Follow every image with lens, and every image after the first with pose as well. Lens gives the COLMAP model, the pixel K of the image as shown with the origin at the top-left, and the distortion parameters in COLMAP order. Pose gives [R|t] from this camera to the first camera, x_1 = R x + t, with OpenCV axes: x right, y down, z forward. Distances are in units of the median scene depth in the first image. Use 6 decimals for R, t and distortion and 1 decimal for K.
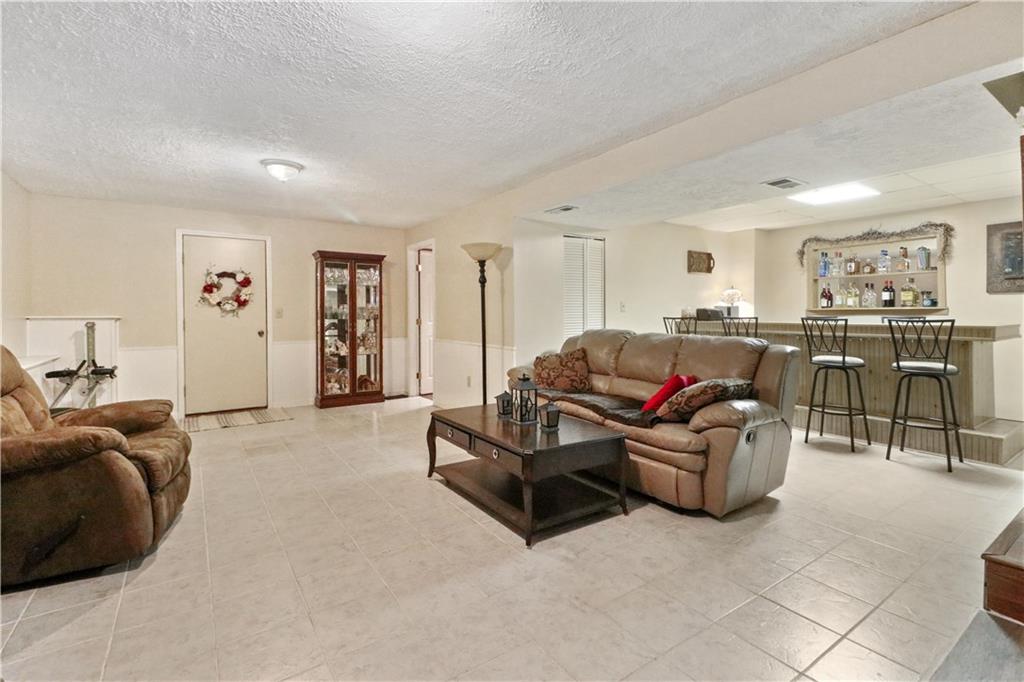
lens RADIAL K [[477.5, 0, 515.5], [0, 477.5, 322.3], [0, 0, 1]] dist [0.016719, -0.009472]
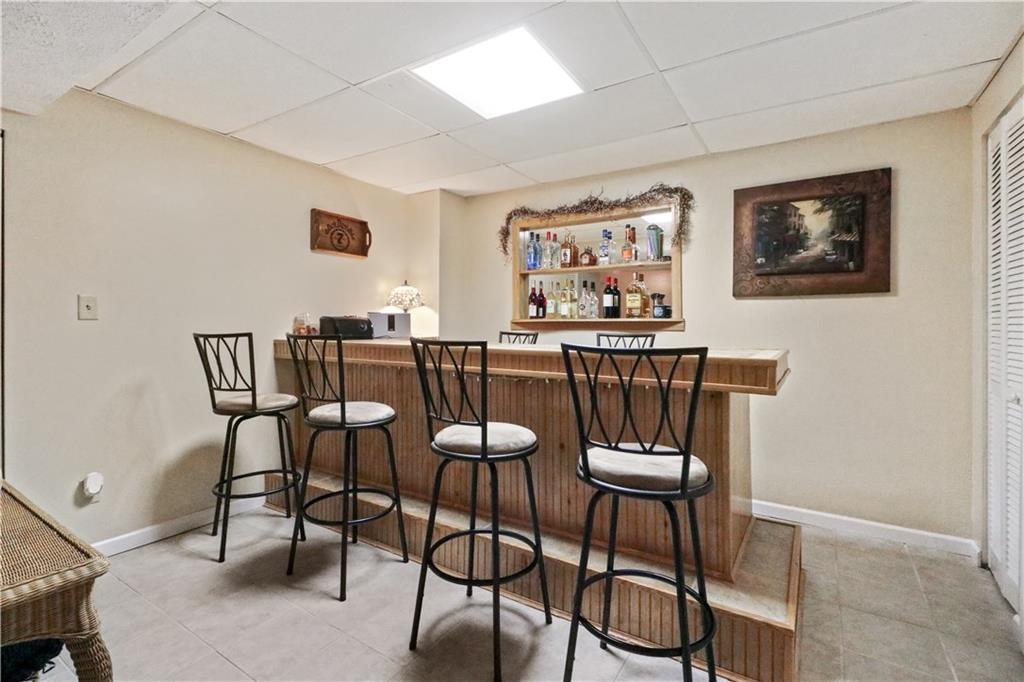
lens RADIAL K [[477.5, 0, 513.2], [0, 477.5, 336.6], [0, 0, 1]] dist [0.016719, -0.009472]
pose [[0.922450, -0.000474, 0.386116, 0.420746], [-0.002108, 0.999978, 0.006263, -0.011050], [-0.386111, -0.006592, 0.922429, 0.475199]]
